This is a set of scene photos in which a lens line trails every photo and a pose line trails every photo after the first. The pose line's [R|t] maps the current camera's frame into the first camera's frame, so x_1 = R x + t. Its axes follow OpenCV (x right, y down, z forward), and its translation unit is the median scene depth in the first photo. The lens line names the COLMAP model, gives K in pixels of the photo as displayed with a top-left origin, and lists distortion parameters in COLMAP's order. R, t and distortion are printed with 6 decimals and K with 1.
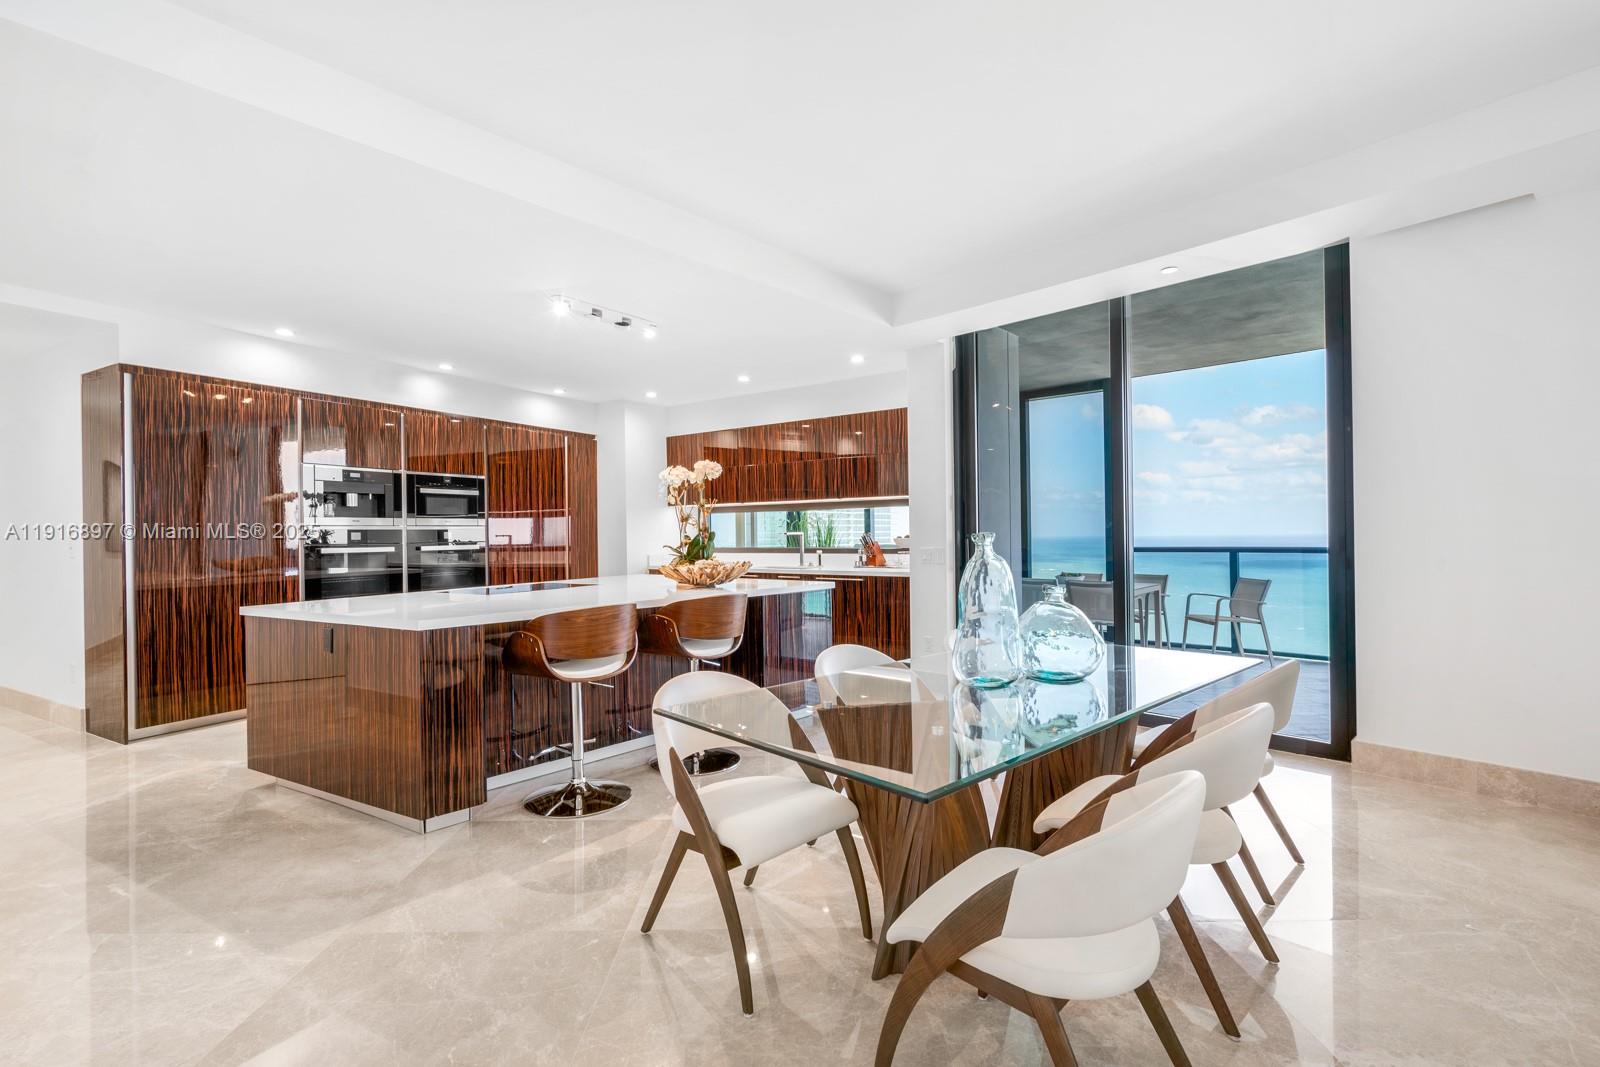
lens RADIAL K [[732.3, 0, 793.7], [0, 732.3, 535.2], [0, 0, 1]] dist [-0.002774, 0.002152]
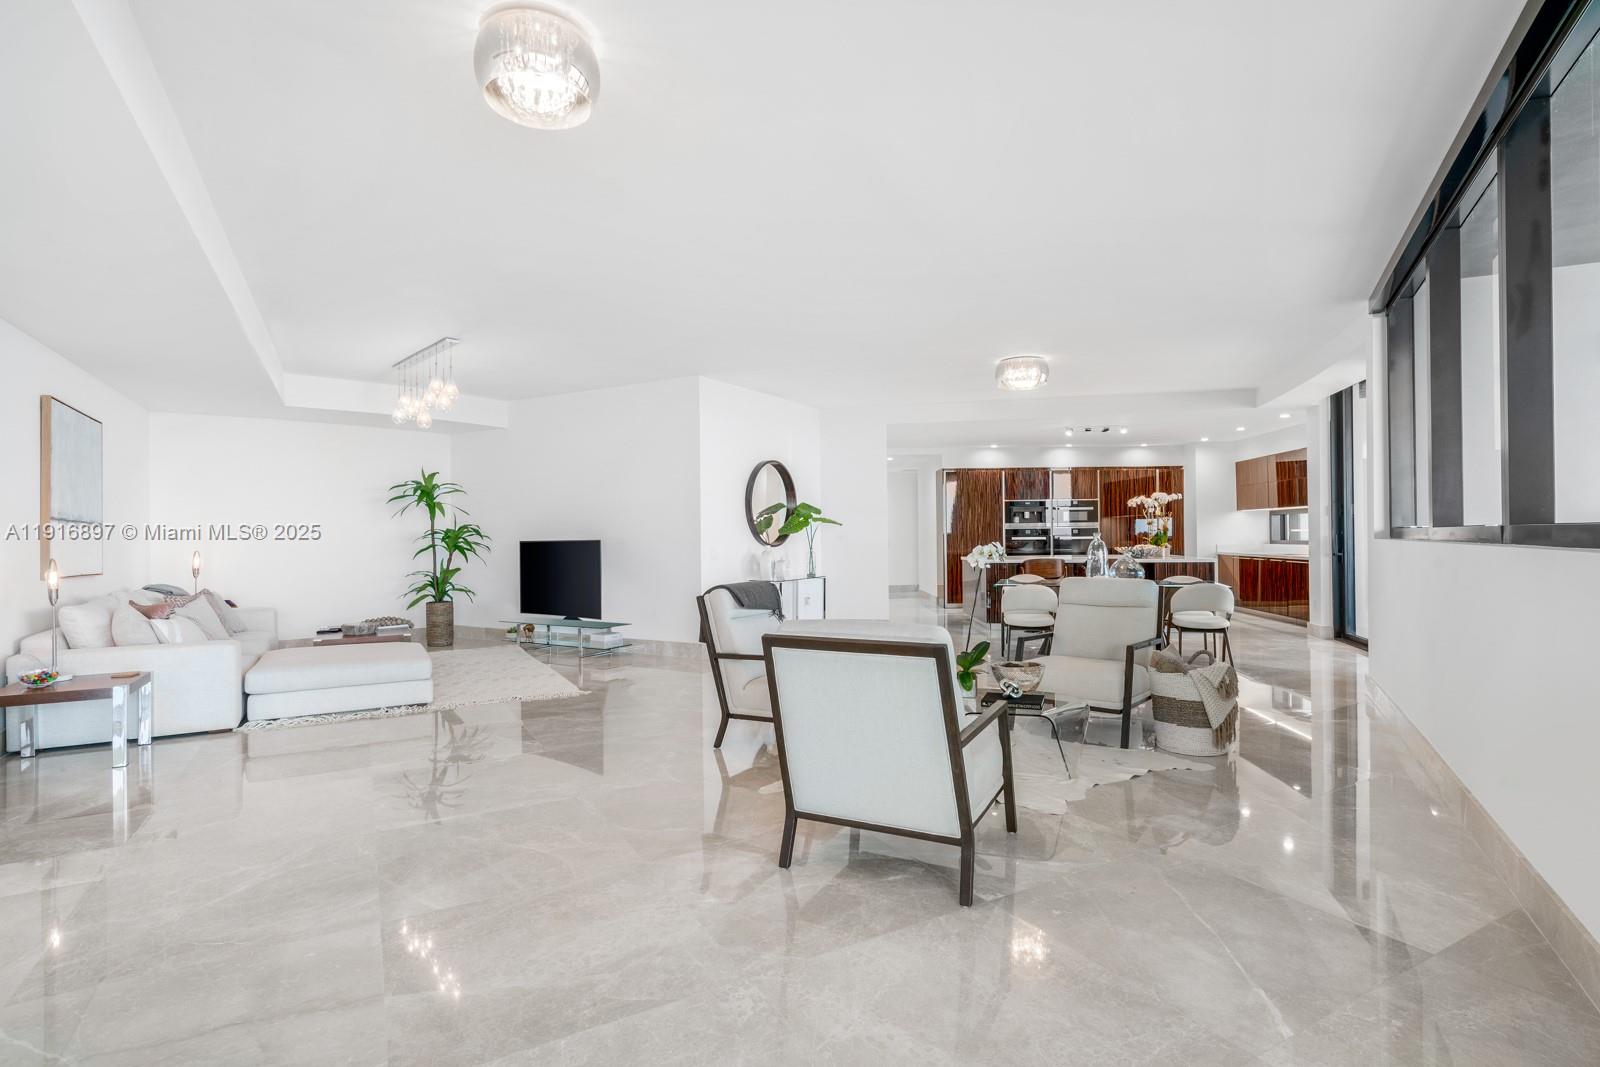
lens RADIAL K [[775.3, 0, 799.2], [0, 775.3, 534.8], [0, 0, 1]] dist [0.000001, -0.000047]
pose [[0.500423, 0.005307, -0.865765, 0.959731], [0.003477, 0.999961, 0.008139, -0.010236], [0.865774, -0.007084, 0.500385, -0.663696]]
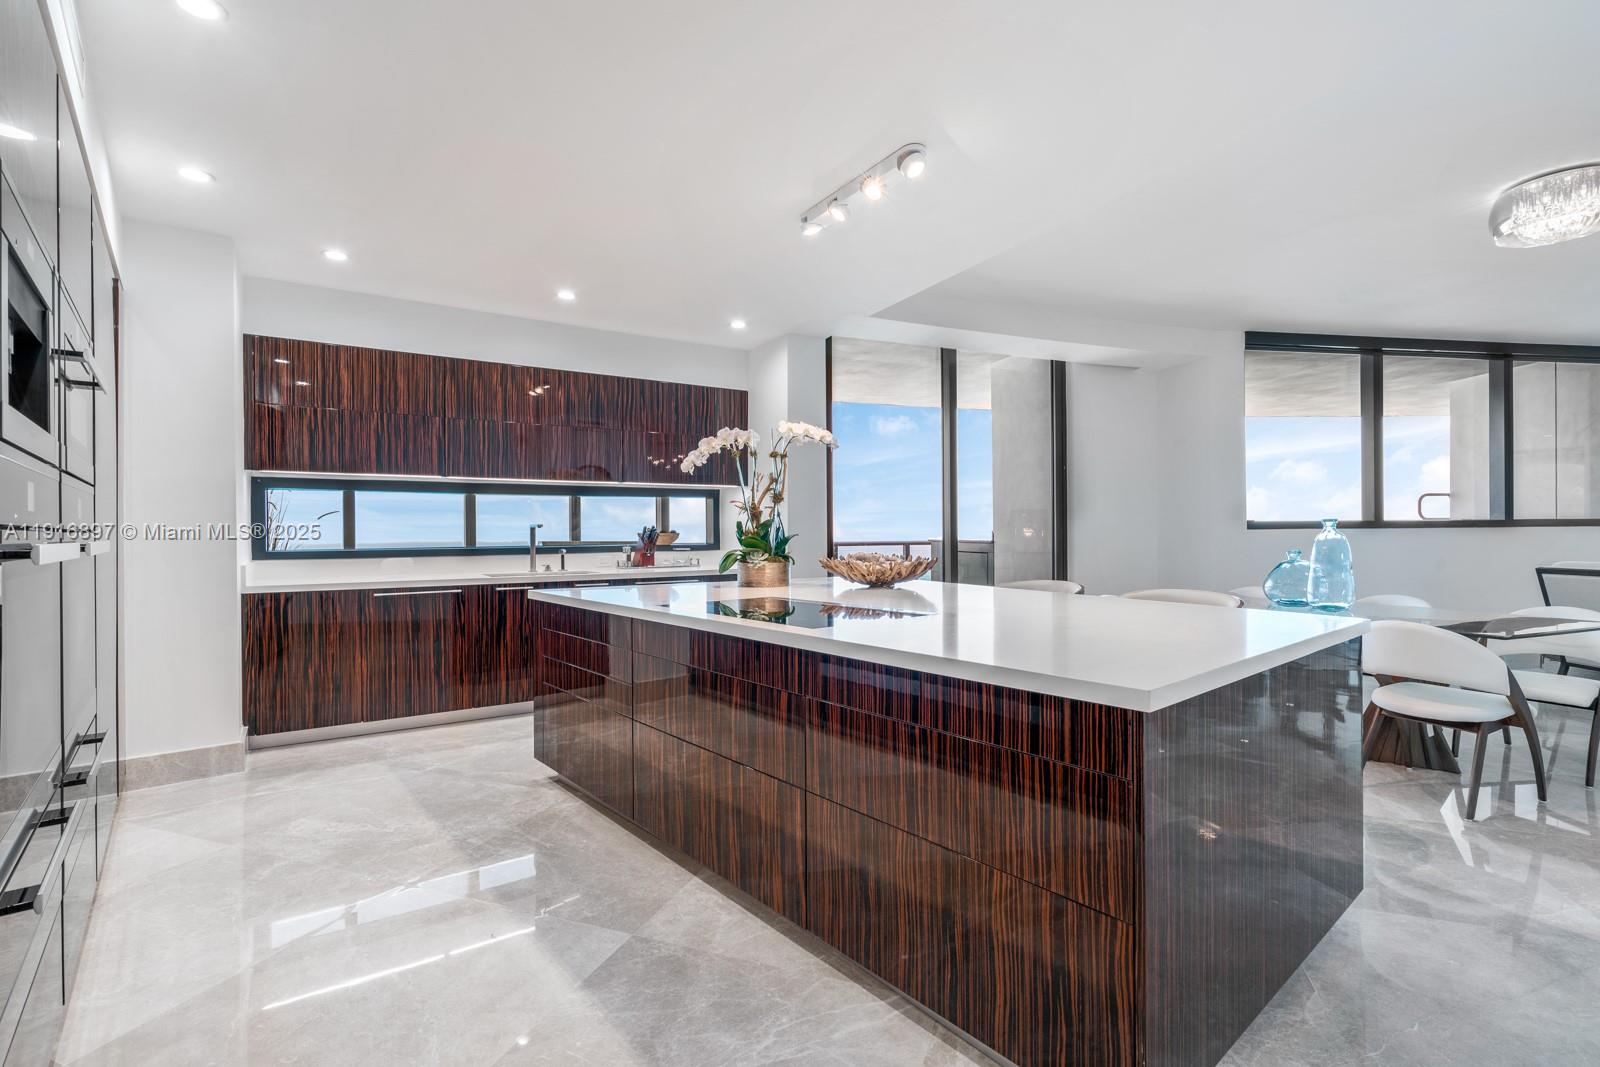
lens RADIAL K [[732.3, 0, 794.3], [0, 732.3, 533.3], [0, 0, 1]] dist [-0.002774, 0.002152]
pose [[0.345045, 0.008897, 0.938544, -0.695515], [0.005123, 0.999922, -0.011362, 0.016883], [-0.938572, 0.008728, 0.344973, 0.631730]]
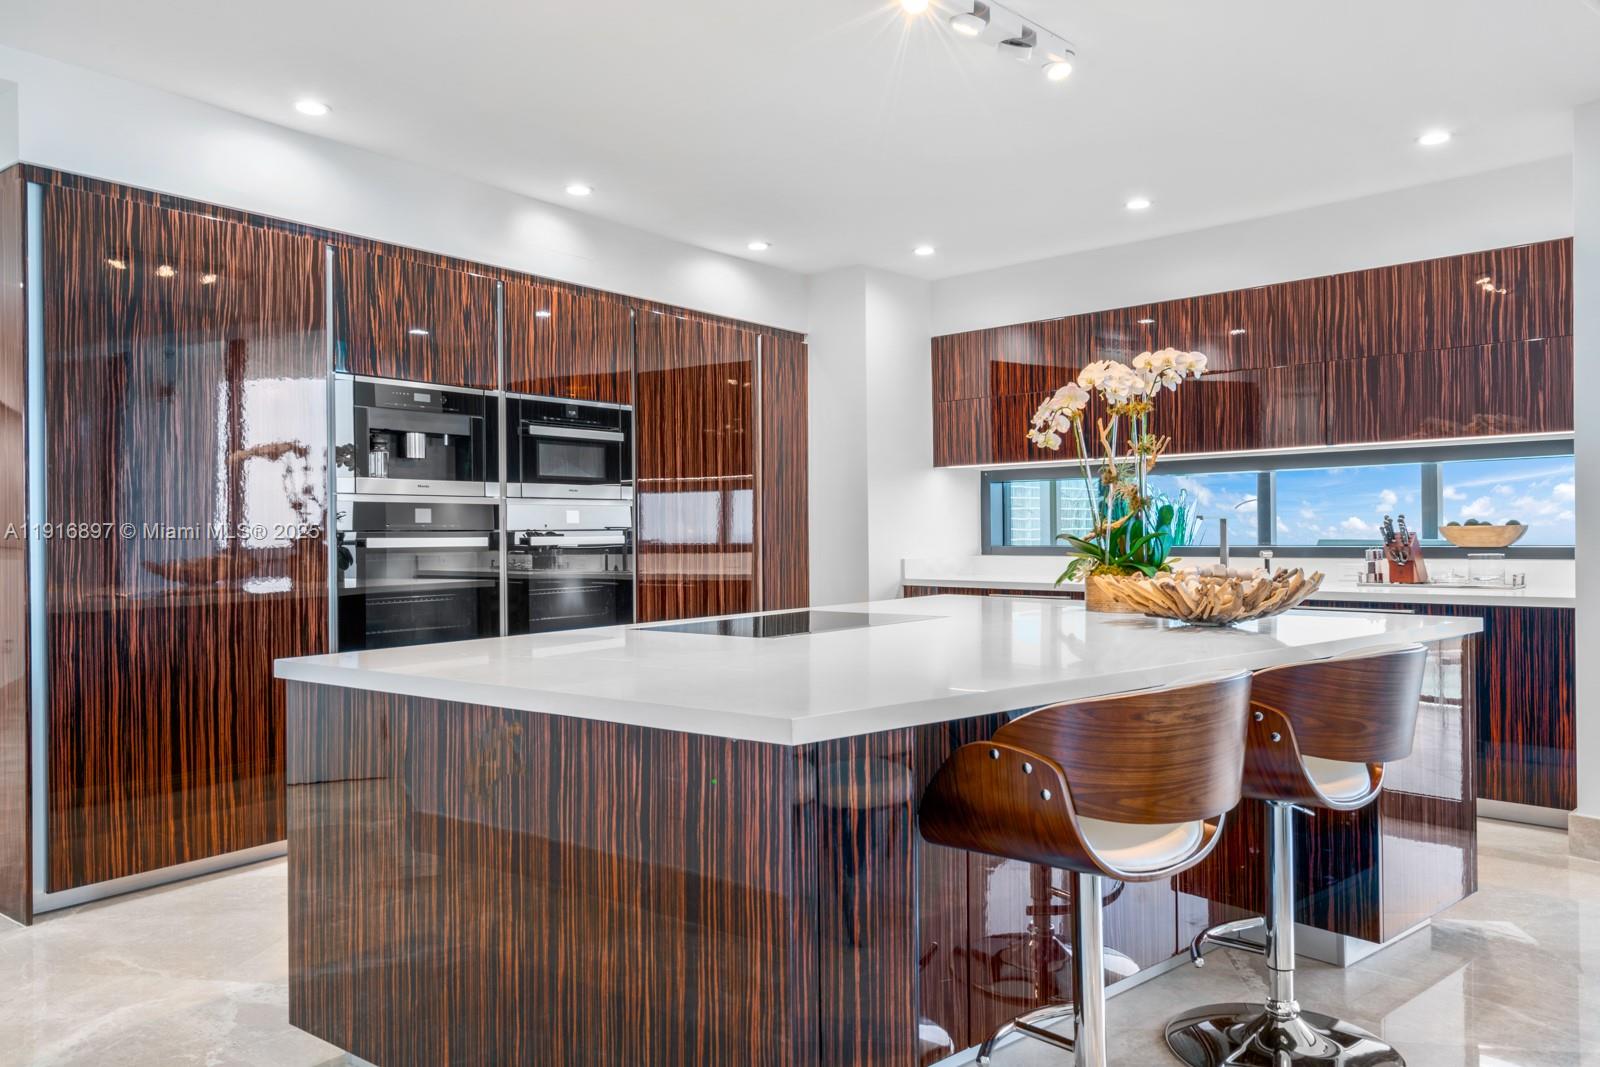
lens RADIAL K [[1158.9, 0, 795.8], [0, 1158.9, 535.1], [0, 0, 1]] dist [0.007353, 0.004290]
pose [[0.990402, 0.004446, -0.138148, -0.208853], [-0.004269, 0.999990, 0.001584, 0.011981], [0.138154, -0.000979, 0.990410, 0.208484]]
